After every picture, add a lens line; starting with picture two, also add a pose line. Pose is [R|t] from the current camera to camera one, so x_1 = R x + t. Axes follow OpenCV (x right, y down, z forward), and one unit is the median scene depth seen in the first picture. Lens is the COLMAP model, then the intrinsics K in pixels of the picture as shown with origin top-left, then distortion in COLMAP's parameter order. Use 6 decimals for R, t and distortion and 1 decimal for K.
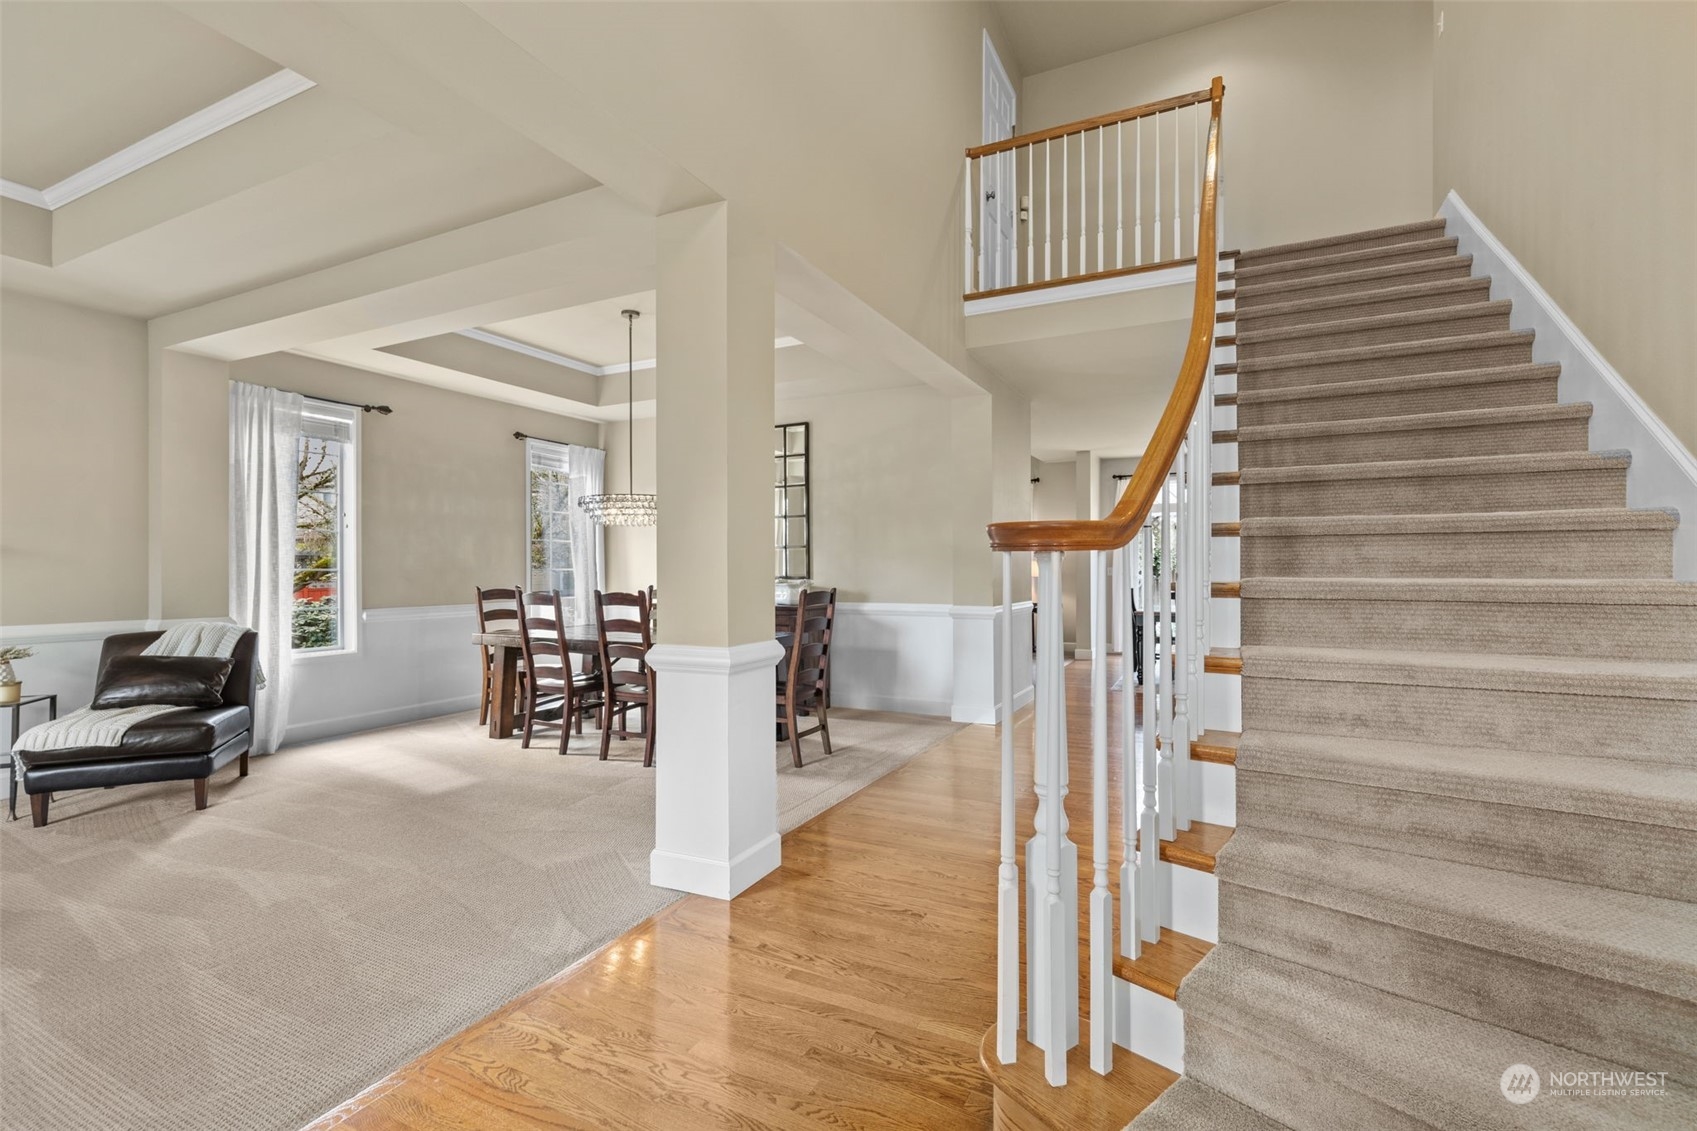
lens RADIAL K [[768.2, 0, 849.8], [0, 768.2, 568.4], [0, 0, 1]] dist [0.006243, -0.000565]
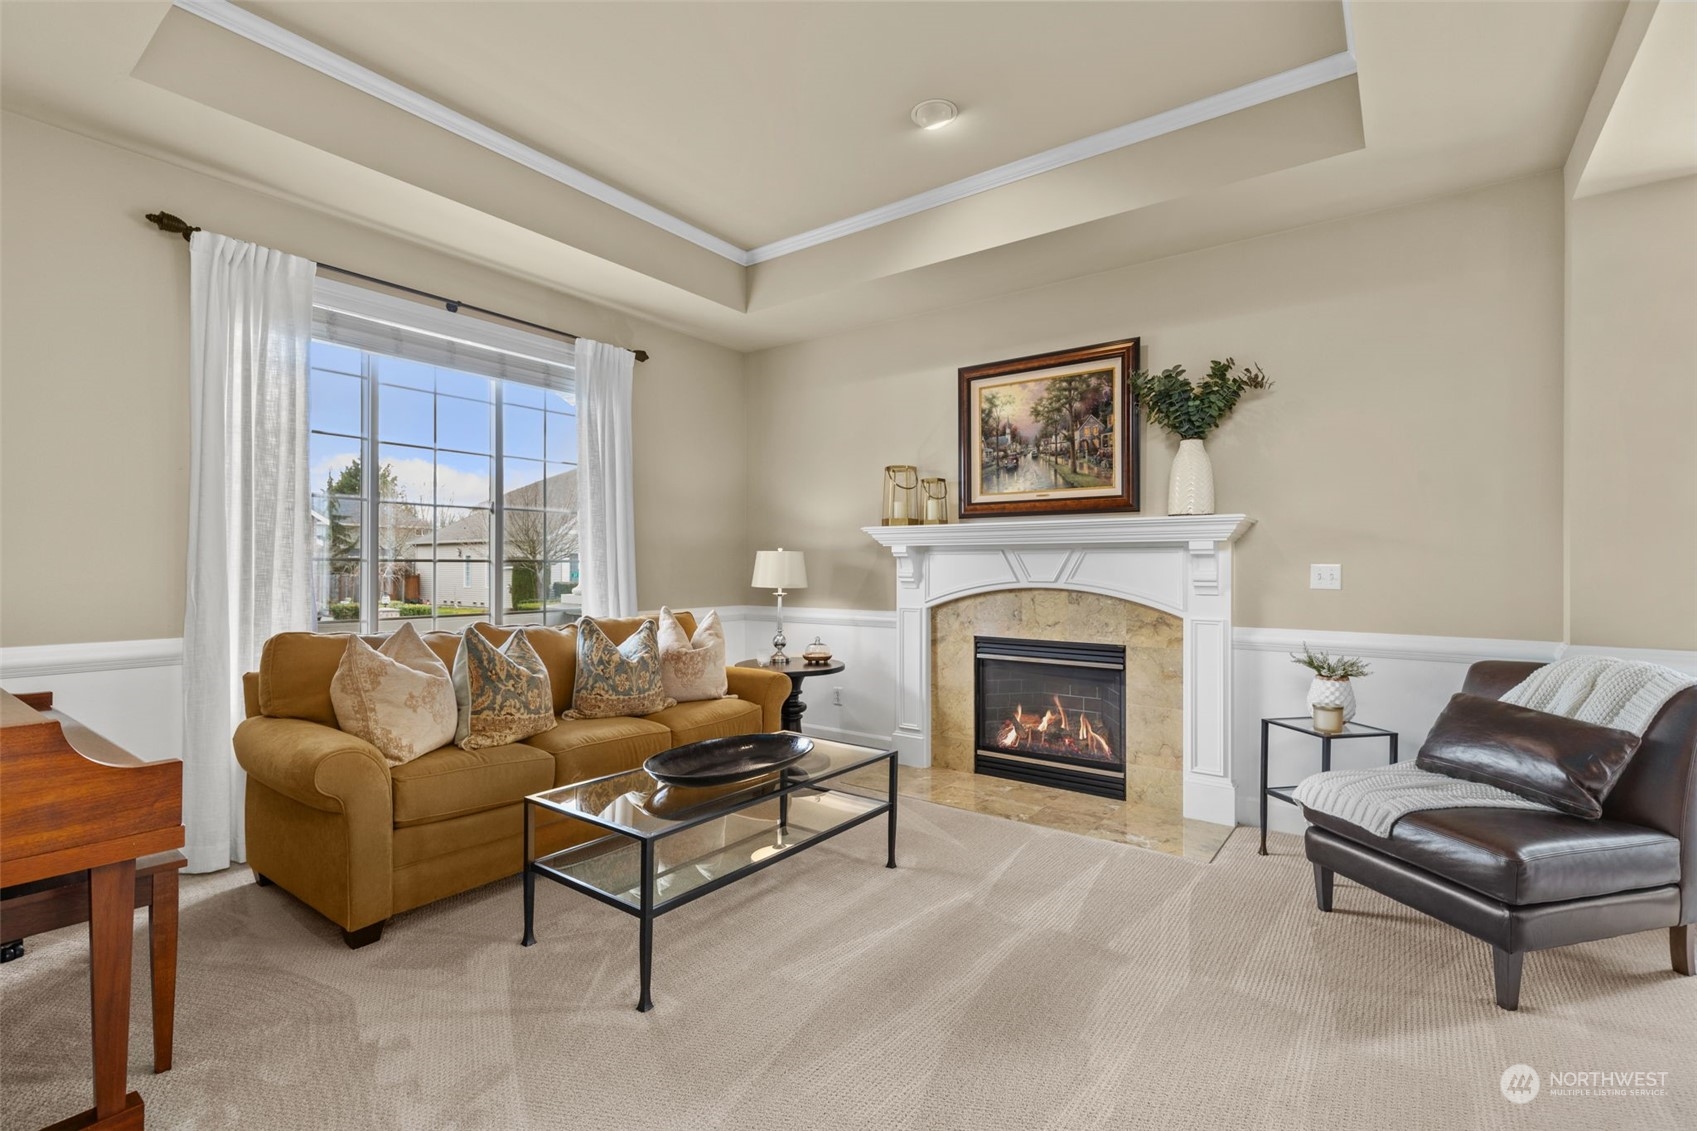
lens RADIAL K [[768.2, 0, 852.3], [0, 768.2, 562.5], [0, 0, 1]] dist [0.006243, -0.000565]
pose [[-0.177494, 0.000389, -0.984122, -0.218377], [0.000475, 1.000000, 0.000309, 0.001582], [0.984122, -0.000413, -0.177495, 0.612093]]
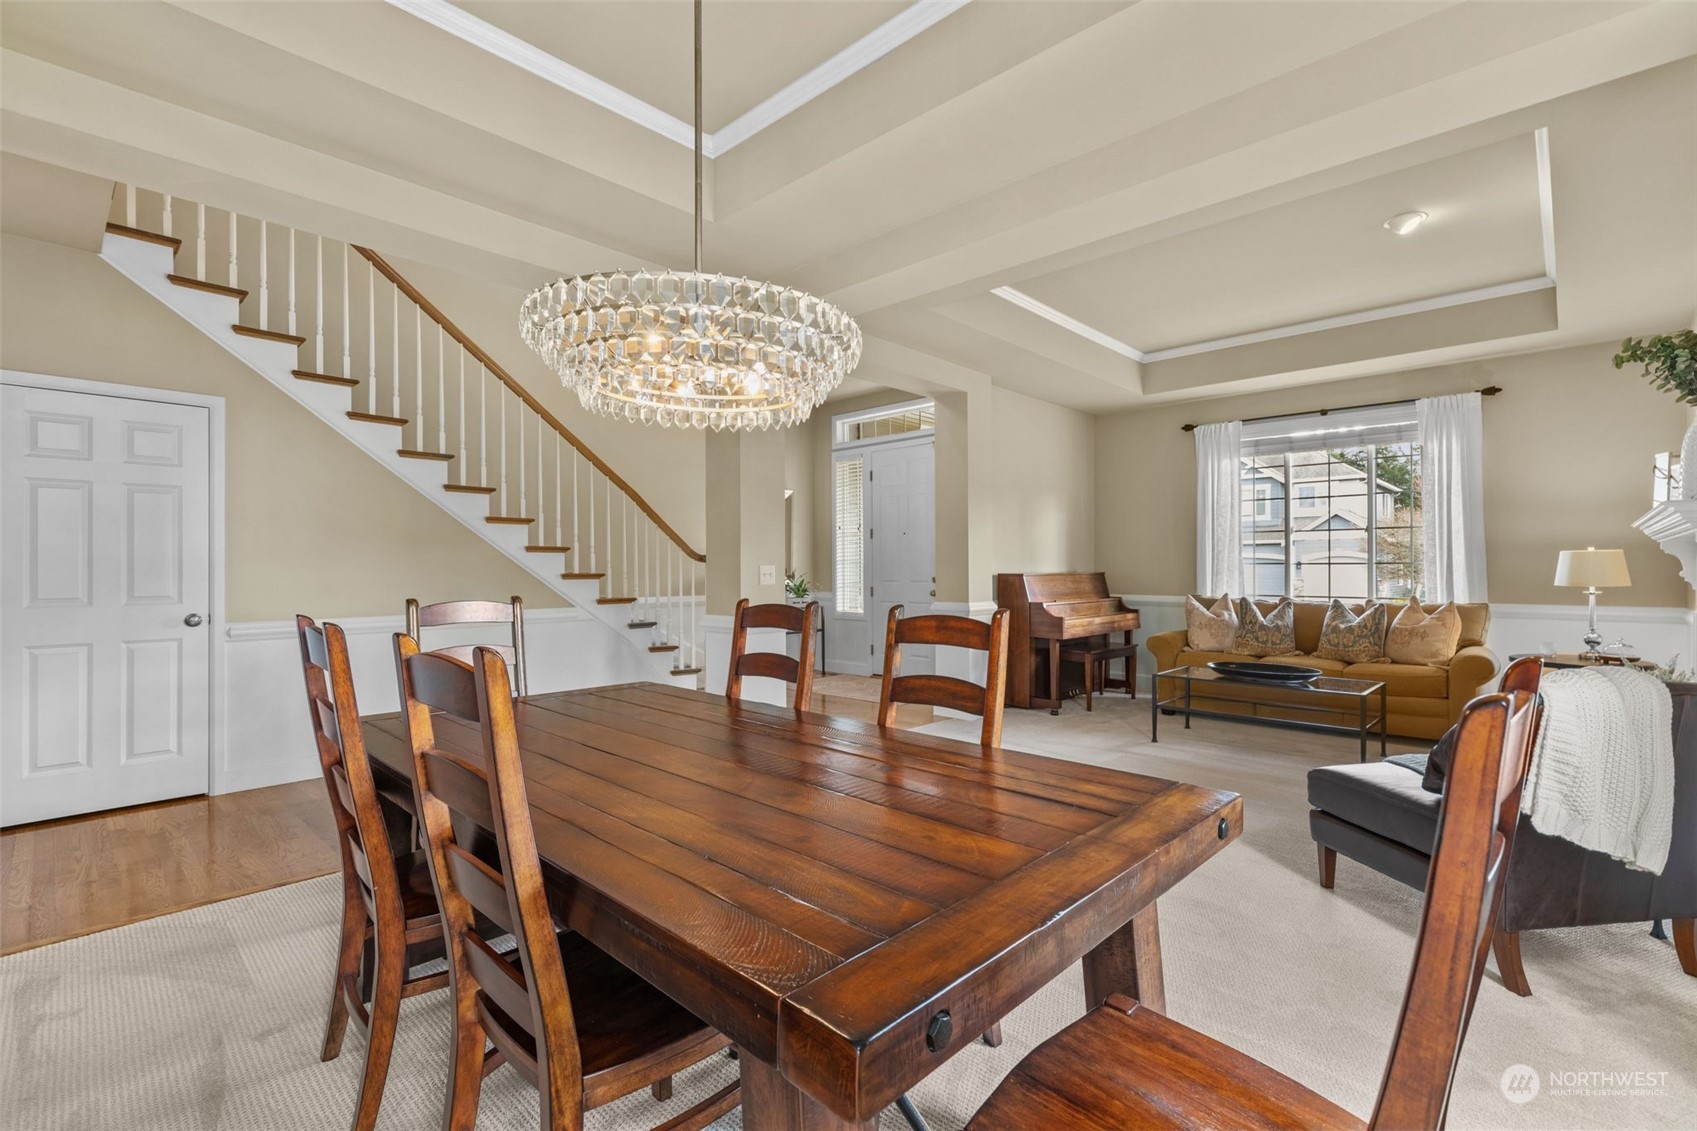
lens RADIAL K [[768.2, 0, 852.0], [0, 768.2, 567.8], [0, 0, 1]] dist [0.006243, -0.000565]
pose [[-0.951561, 0.005900, 0.307404, -0.623033], [0.004438, 0.999975, -0.005457, 0.013053], [-0.307429, -0.003829, -0.951563, 1.776924]]
